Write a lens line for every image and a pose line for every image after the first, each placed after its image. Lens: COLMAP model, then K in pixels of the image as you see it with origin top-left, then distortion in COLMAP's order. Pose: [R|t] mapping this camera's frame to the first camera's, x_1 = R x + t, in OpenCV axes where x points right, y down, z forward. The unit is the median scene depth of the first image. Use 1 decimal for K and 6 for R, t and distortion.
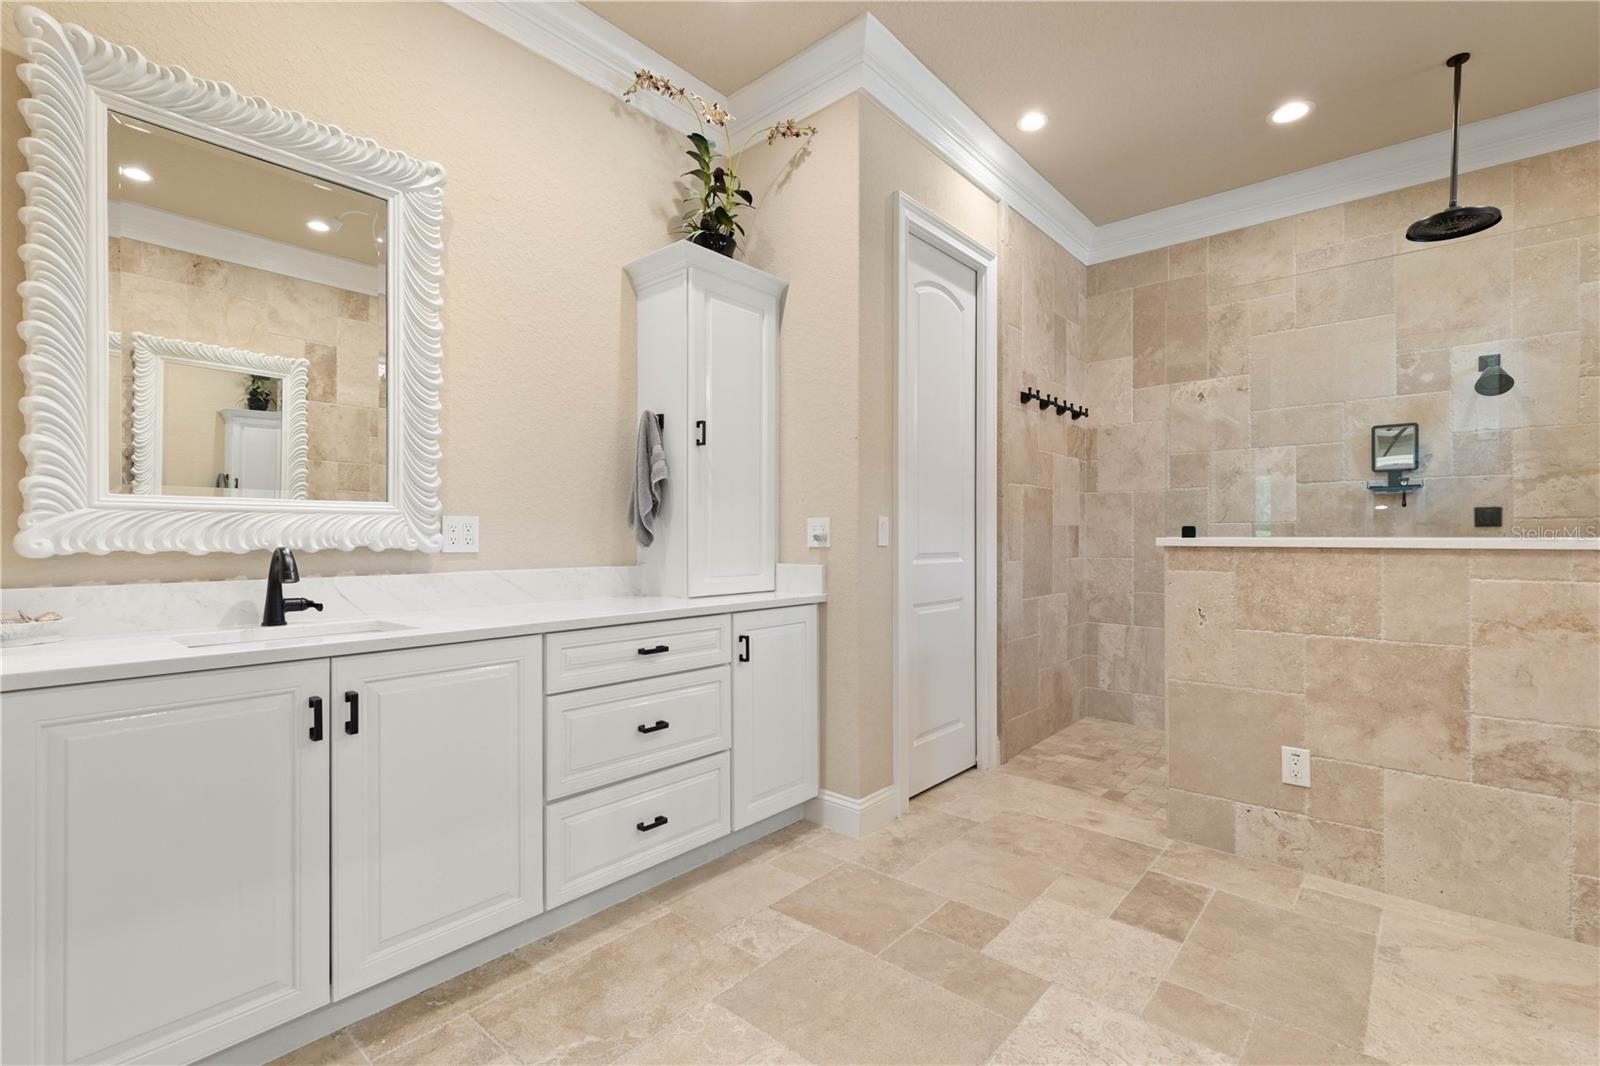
lens RADIAL K [[678.0, 0, 804.1], [0, 678.0, 540.4], [0, 0, 1]] dist [0.000409, 0.000290]
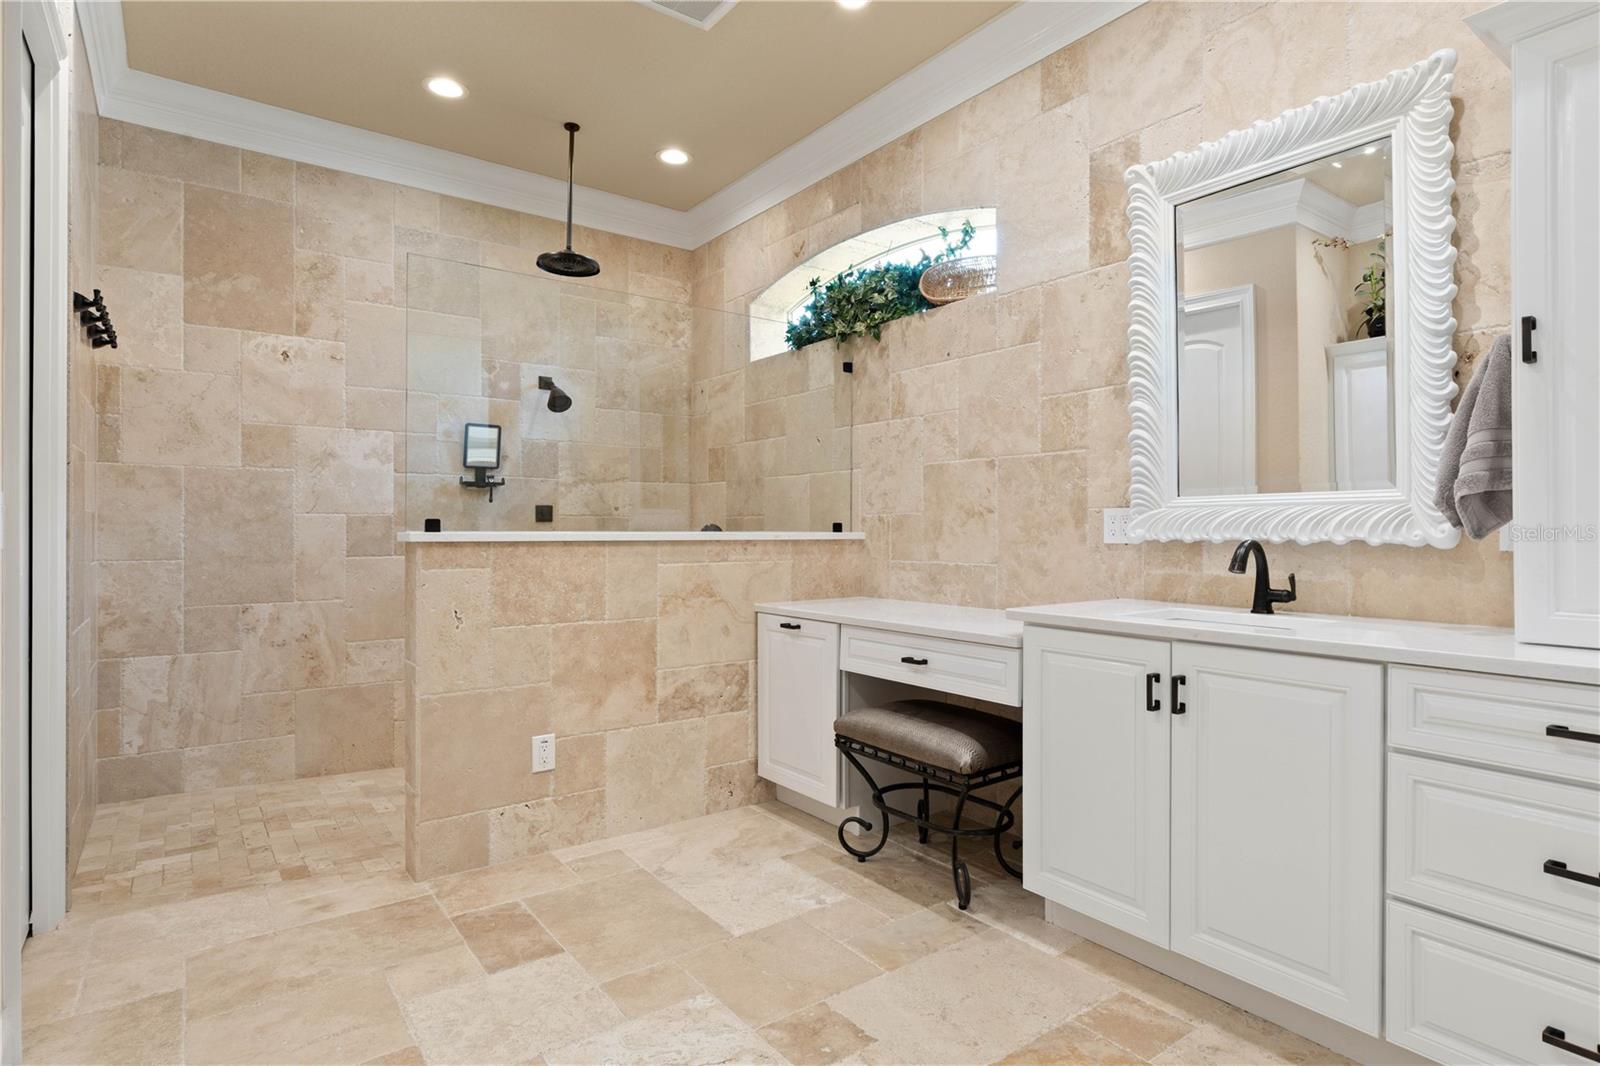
lens RADIAL K [[826.1, 0, 808.5], [0, 826.1, 535.3], [0, 0, 1]] dist [-0.001924, 0.000437]
pose [[0.243038, -0.005627, 0.970001, -0.338316], [0.003383, 0.999982, 0.004954, -0.003169], [-0.970011, 0.002077, 0.243052, 0.256068]]
